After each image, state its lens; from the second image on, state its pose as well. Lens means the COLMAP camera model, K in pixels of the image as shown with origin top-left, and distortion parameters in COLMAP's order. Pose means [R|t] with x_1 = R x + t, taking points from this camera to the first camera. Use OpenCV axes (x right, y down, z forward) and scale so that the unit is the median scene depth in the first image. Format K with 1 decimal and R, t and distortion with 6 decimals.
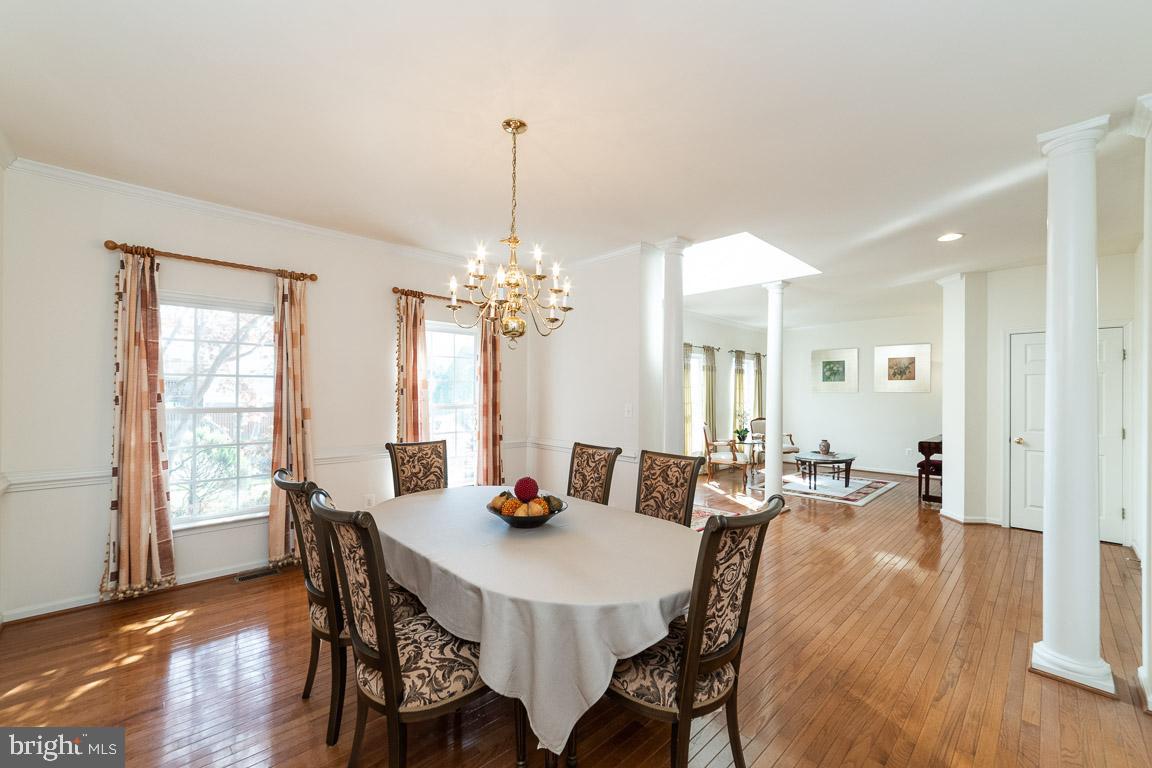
lens RADIAL K [[455.3, 0, 581.1], [0, 455.3, 389.6], [0, 0, 1]] dist [-0.013865, 0.003066]
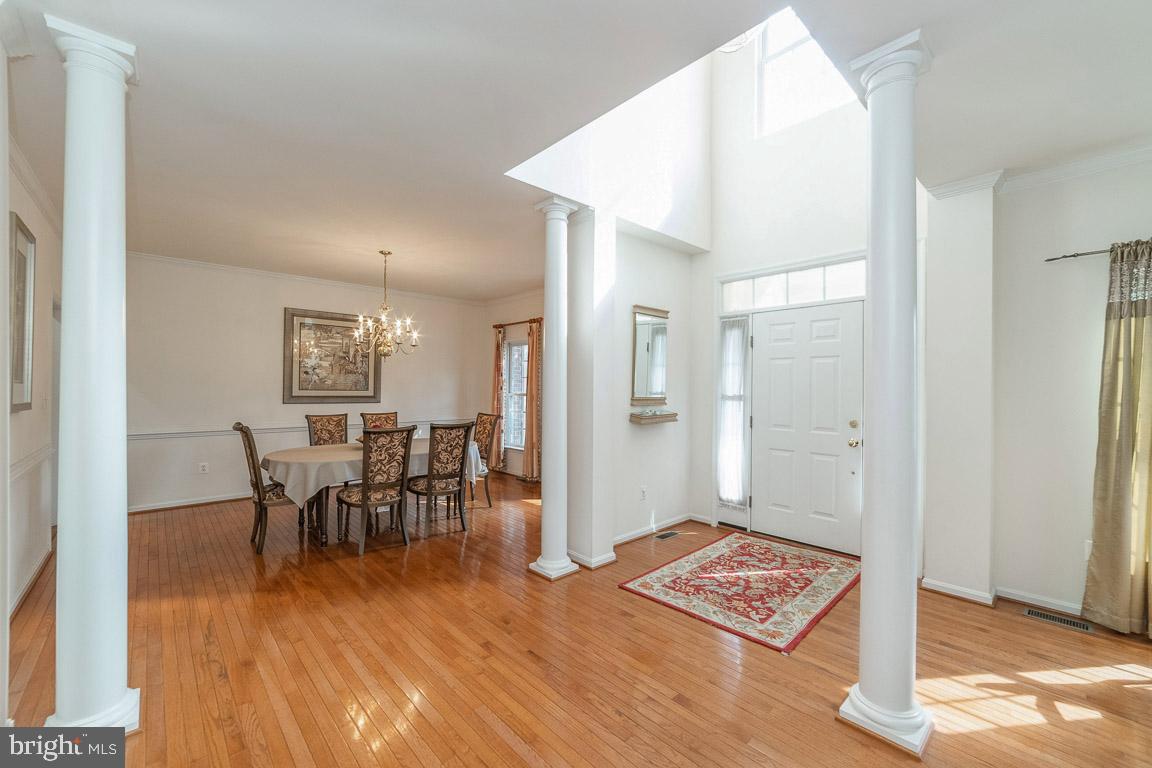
lens RADIAL K [[455.3, 0, 570.0], [0, 455.3, 385.2], [0, 0, 1]] dist [-0.013865, 0.003066]
pose [[-0.019977, -0.007376, -0.999773, 0.543441], [0.000054, 0.999973, -0.007379, 0.008524], [0.999800, -0.000201, -0.019976, 0.541309]]
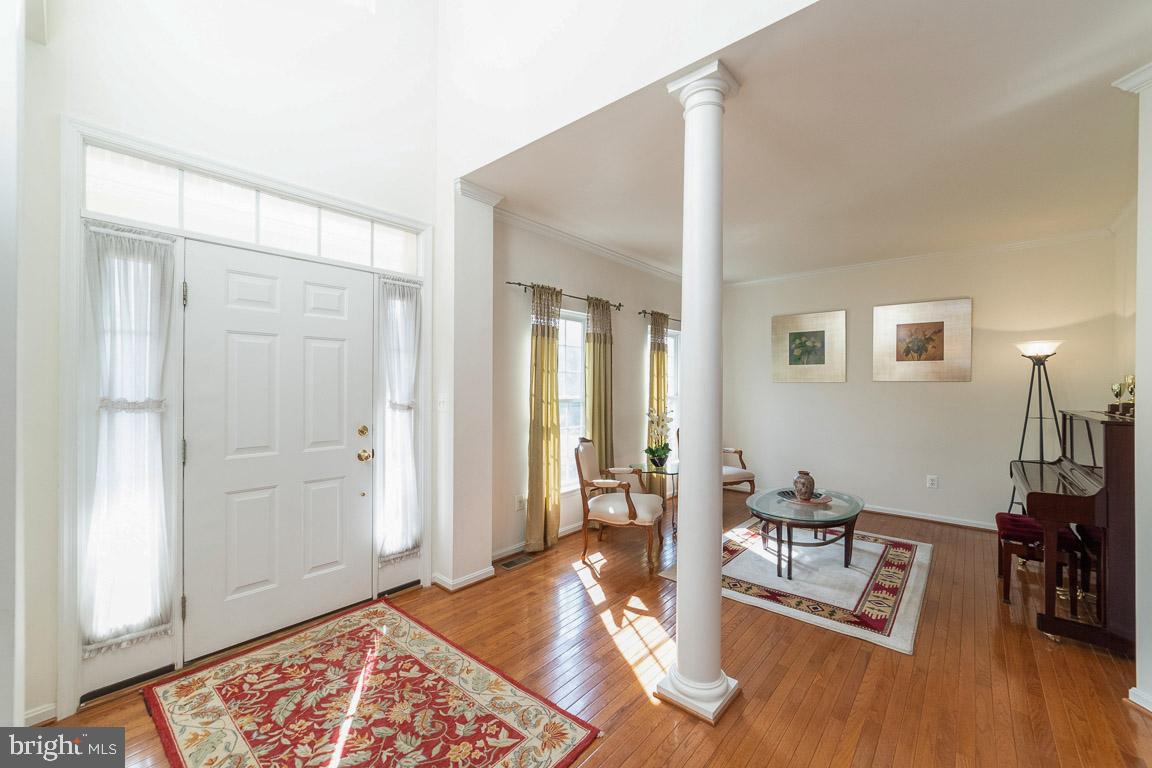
lens RADIAL K [[455.3, 0, 575.0], [0, 455.3, 383.6], [0, 0, 1]] dist [-0.013865, 0.003066]
pose [[0.996228, -0.001803, 0.086756, 0.205879], [0.001643, 0.999997, 0.001909, 0.007445], [-0.086759, -0.001759, 0.996228, 0.451917]]
